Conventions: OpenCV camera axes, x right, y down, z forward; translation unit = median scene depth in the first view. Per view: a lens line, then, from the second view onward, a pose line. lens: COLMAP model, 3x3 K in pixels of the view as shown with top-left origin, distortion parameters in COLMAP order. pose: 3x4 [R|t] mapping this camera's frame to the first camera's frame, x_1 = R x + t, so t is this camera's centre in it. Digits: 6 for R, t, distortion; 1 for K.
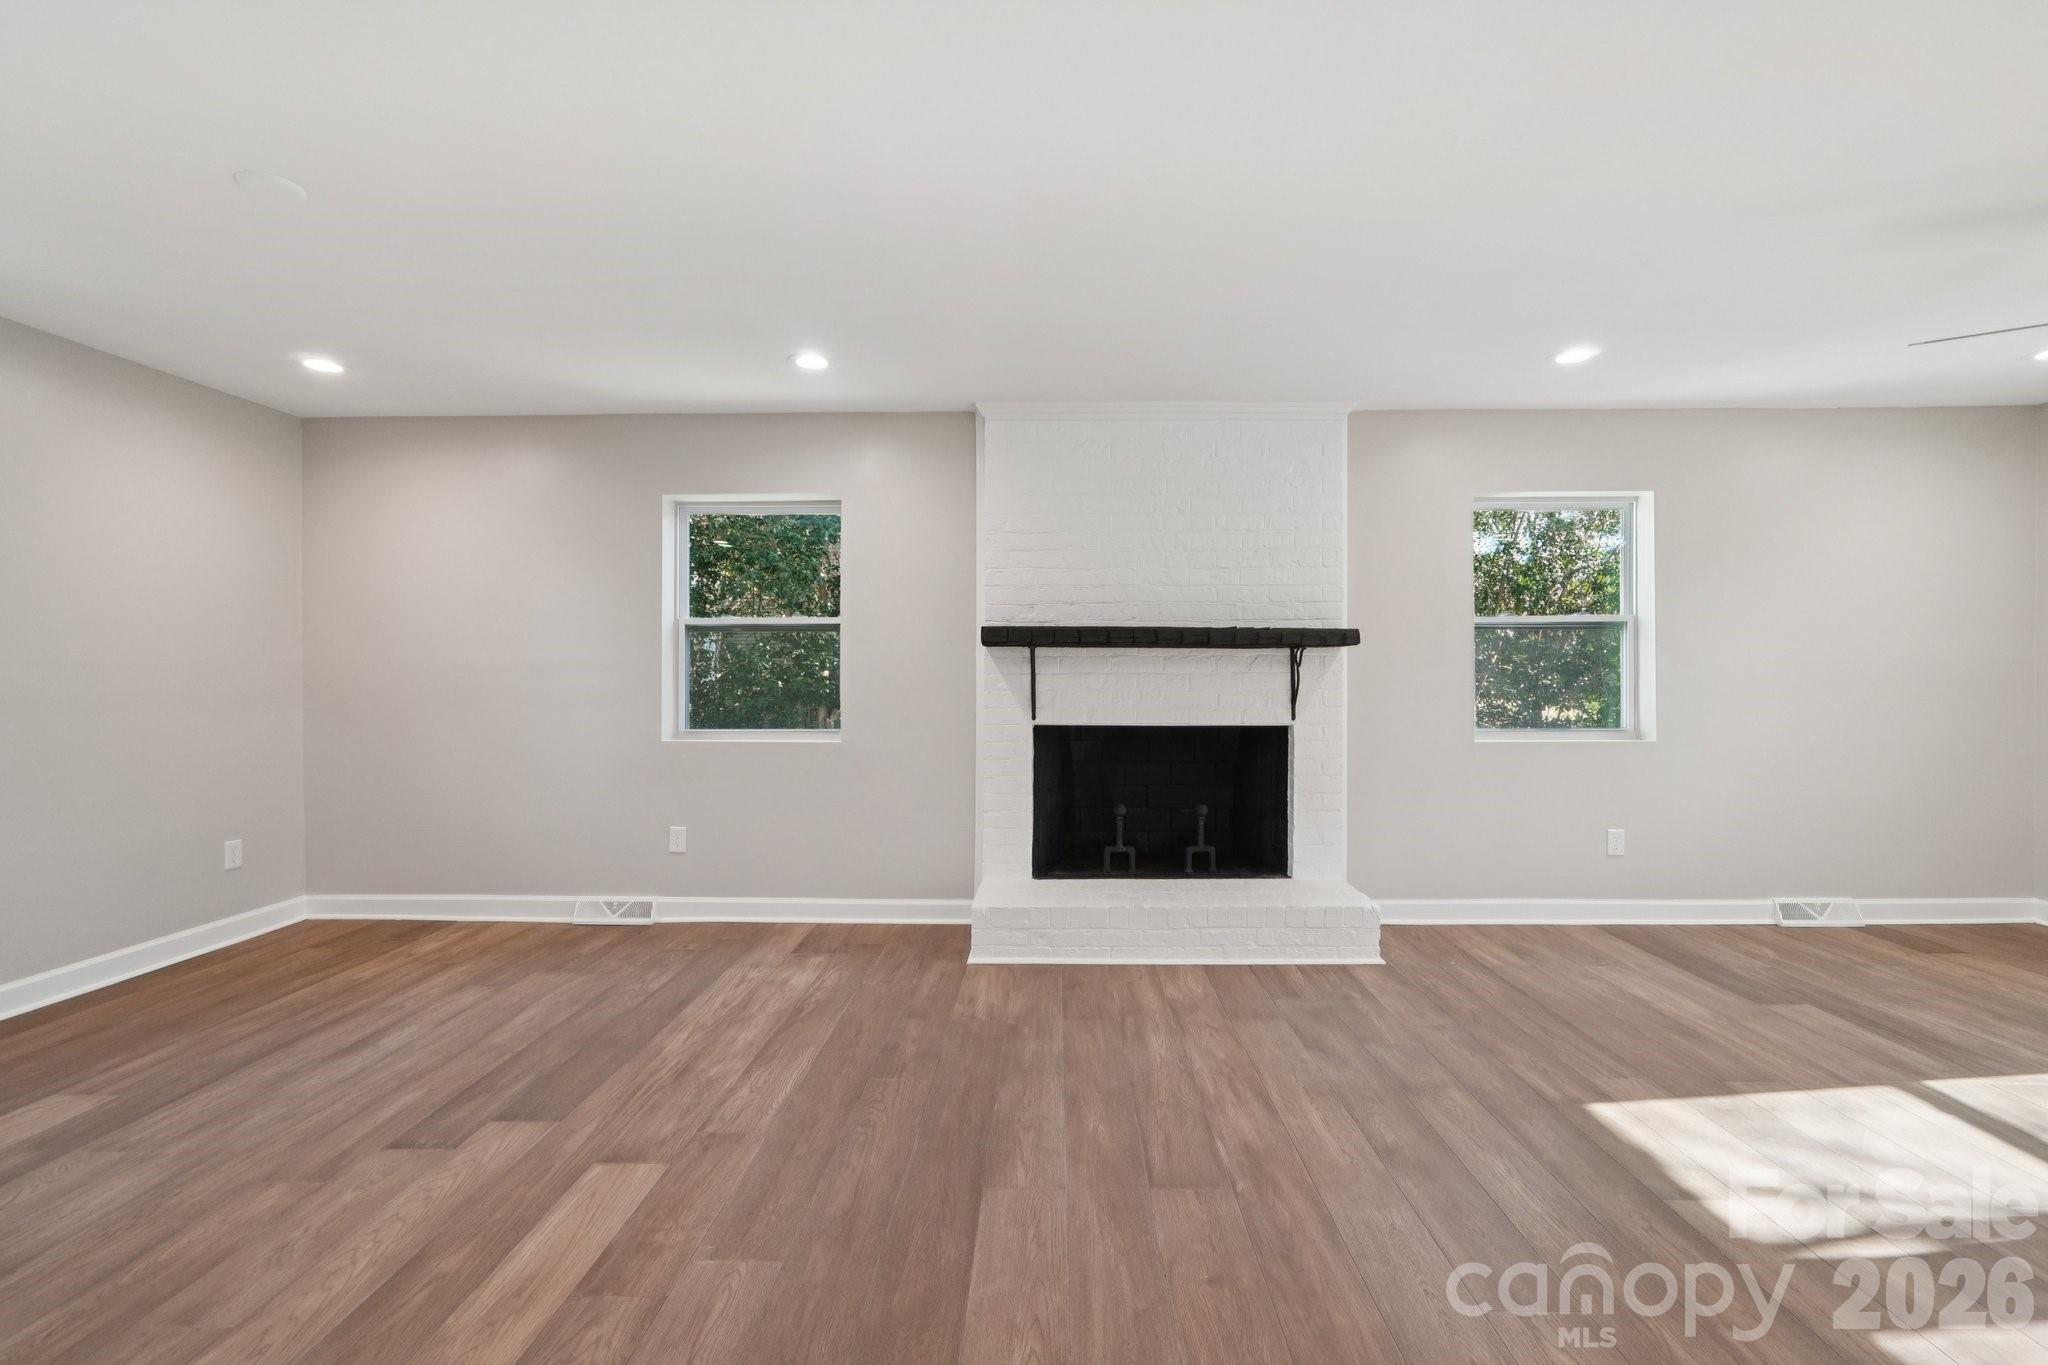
lens RADIAL K [[870.9, 0, 1022.6], [0, 870.9, 674.3], [0, 0, 1]] dist [-0.001354, 0.000279]
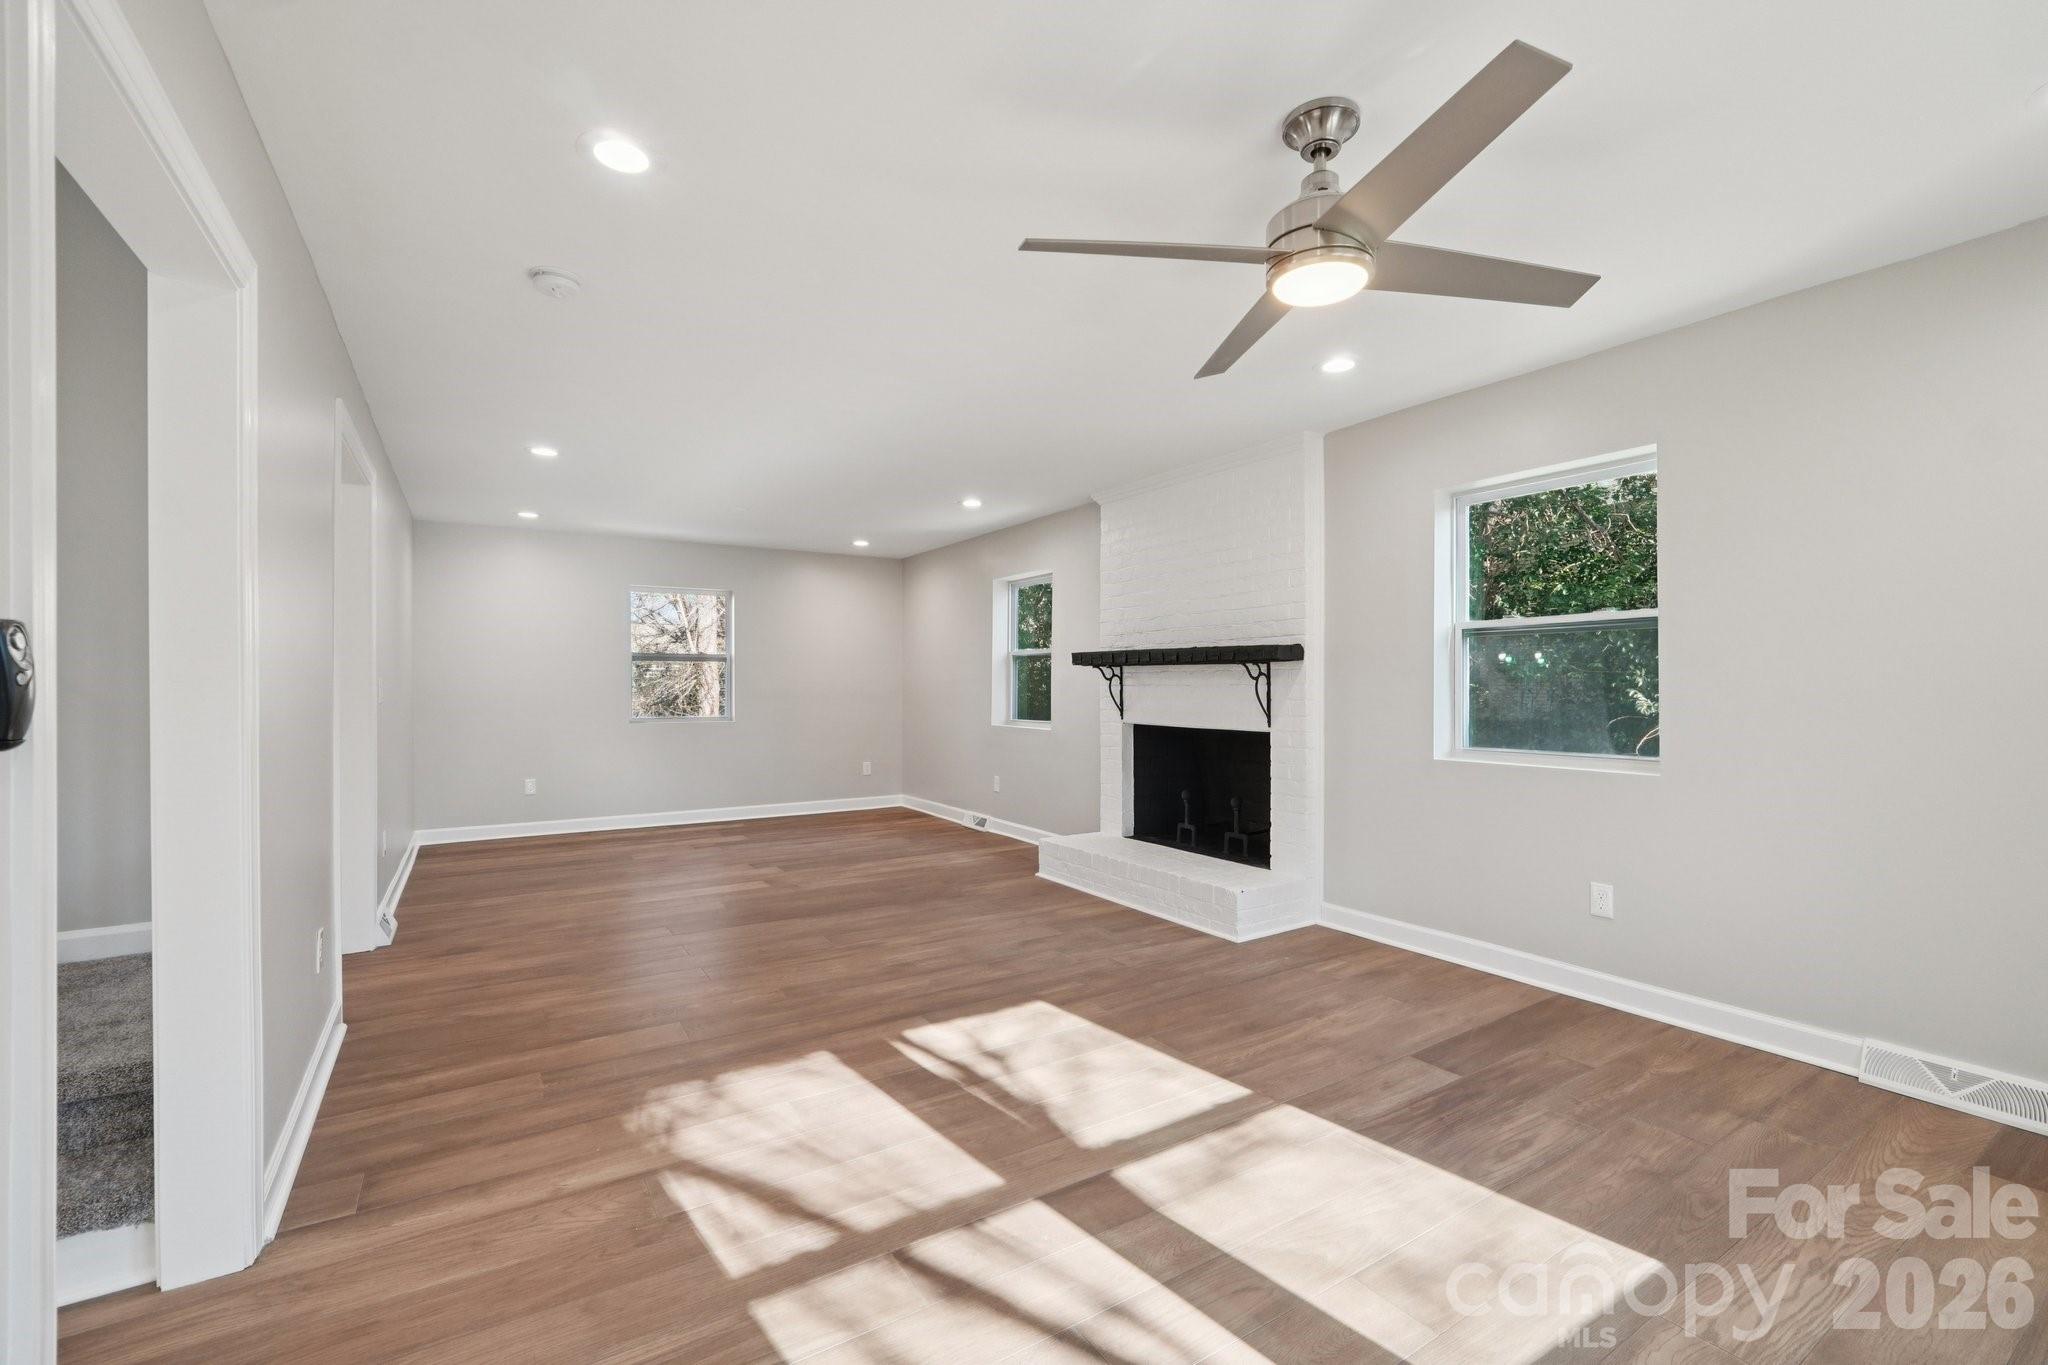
lens RADIAL K [[869.0, 0, 1024.0], [0, 869.0, 682.5], [0, 0, 1]] dist [0.017328, 0.000007]
pose [[0.546303, -0.002007, -0.837586, 1.063873], [0.008058, 0.999963, 0.002859, -0.010694], [0.837549, -0.008311, 0.546299, 0.131037]]
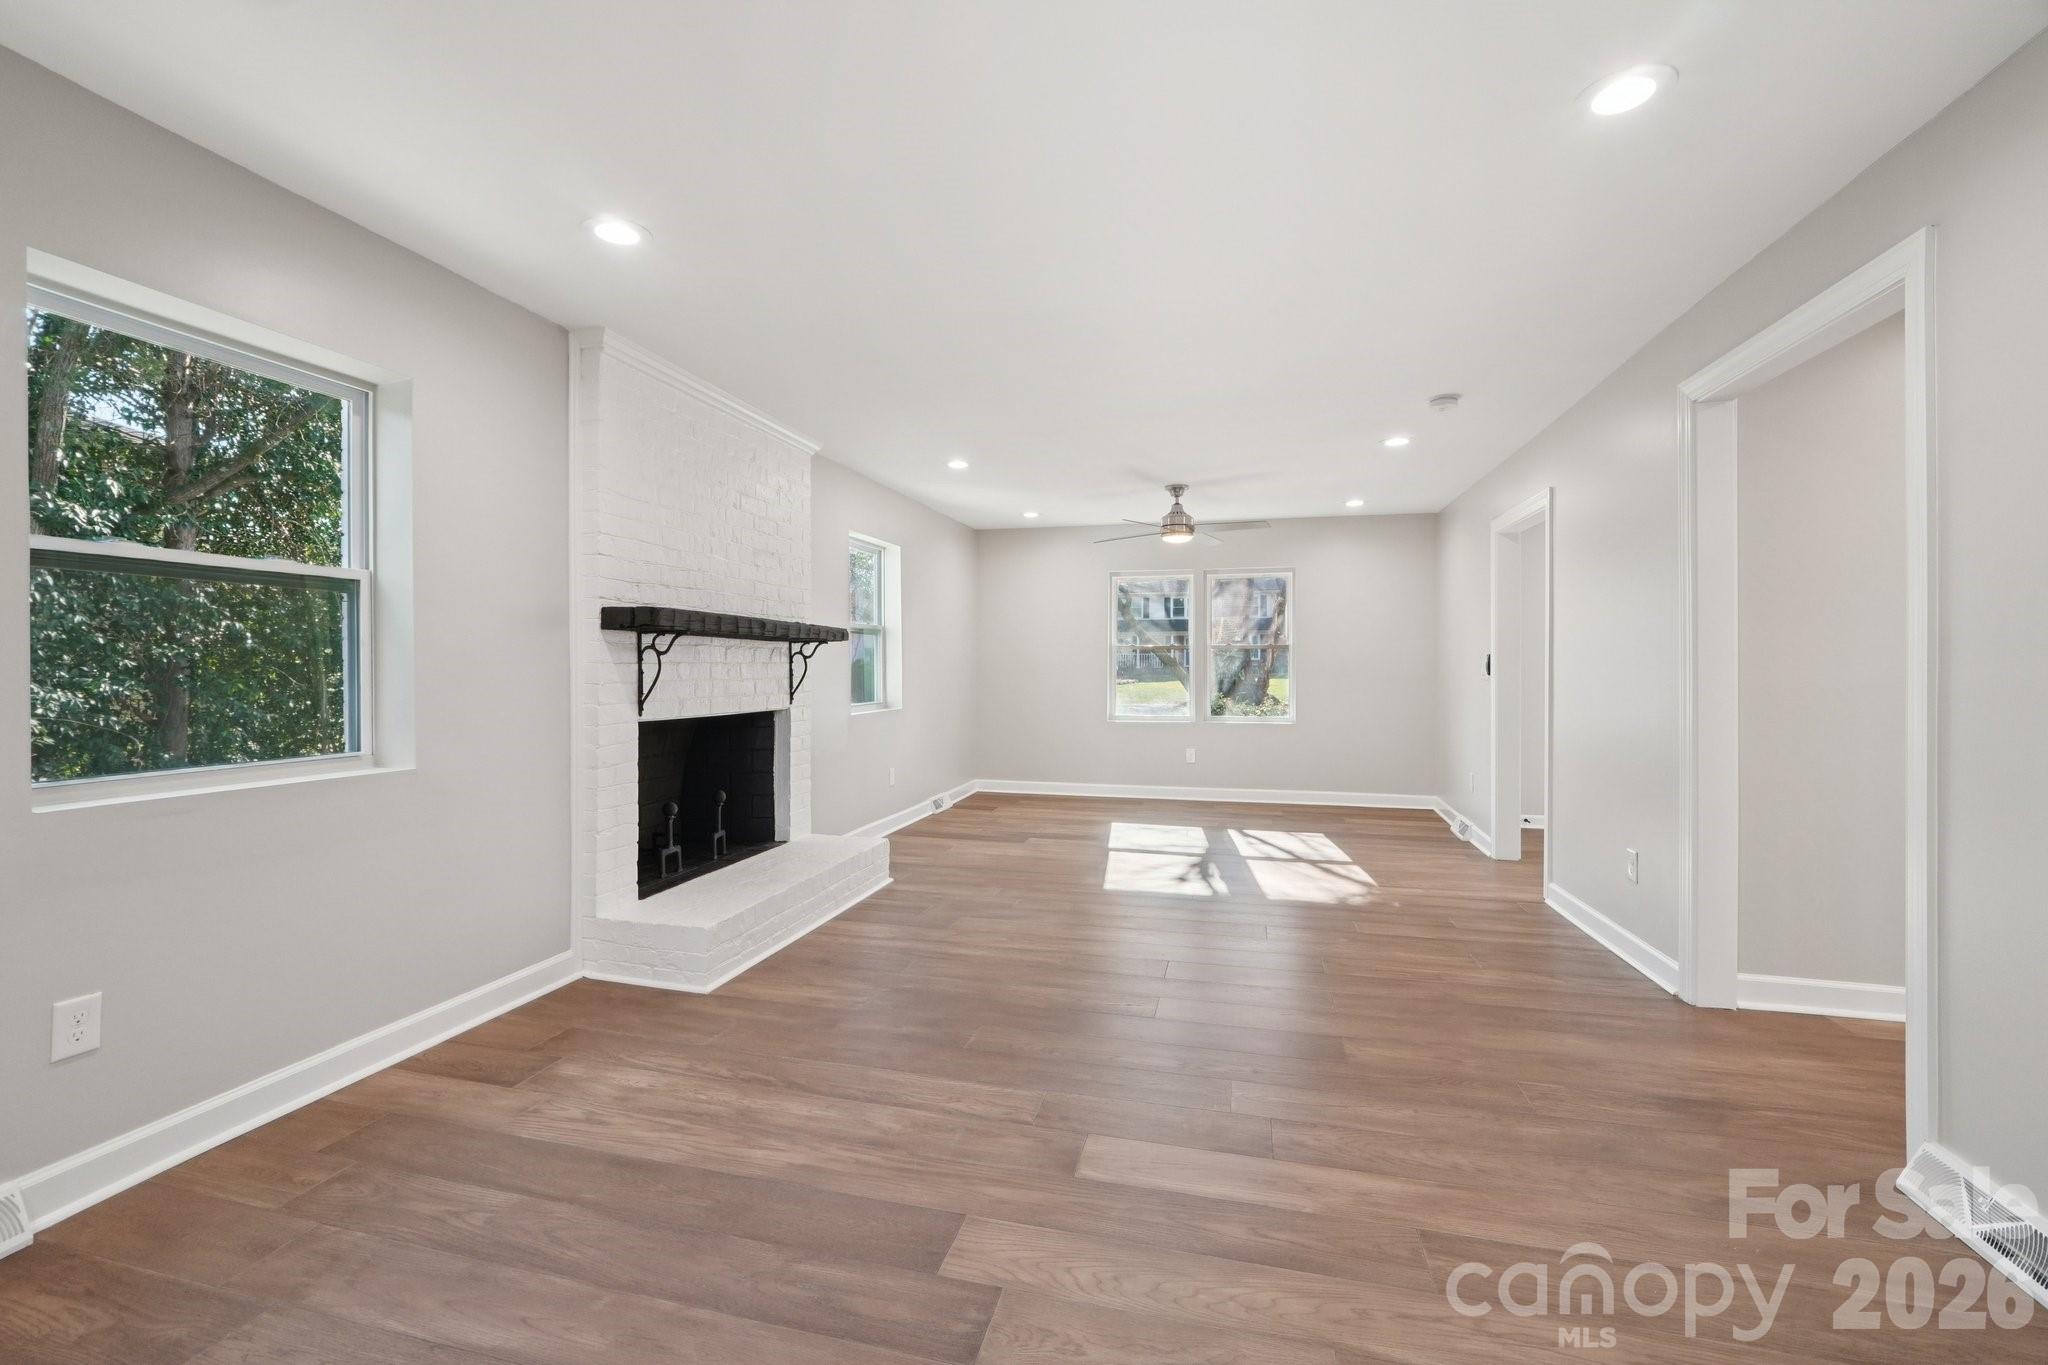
lens RADIAL K [[869.0, 0, 1024.0], [0, 869.0, 682.5], [0, 0, 1]] dist [0.017328, 0.000007]
pose [[0.231151, -0.014555, 0.972809, -0.742393], [-0.010619, 0.999791, 0.017482, -0.000210], [-0.972860, -0.014372, 0.230948, 0.432513]]
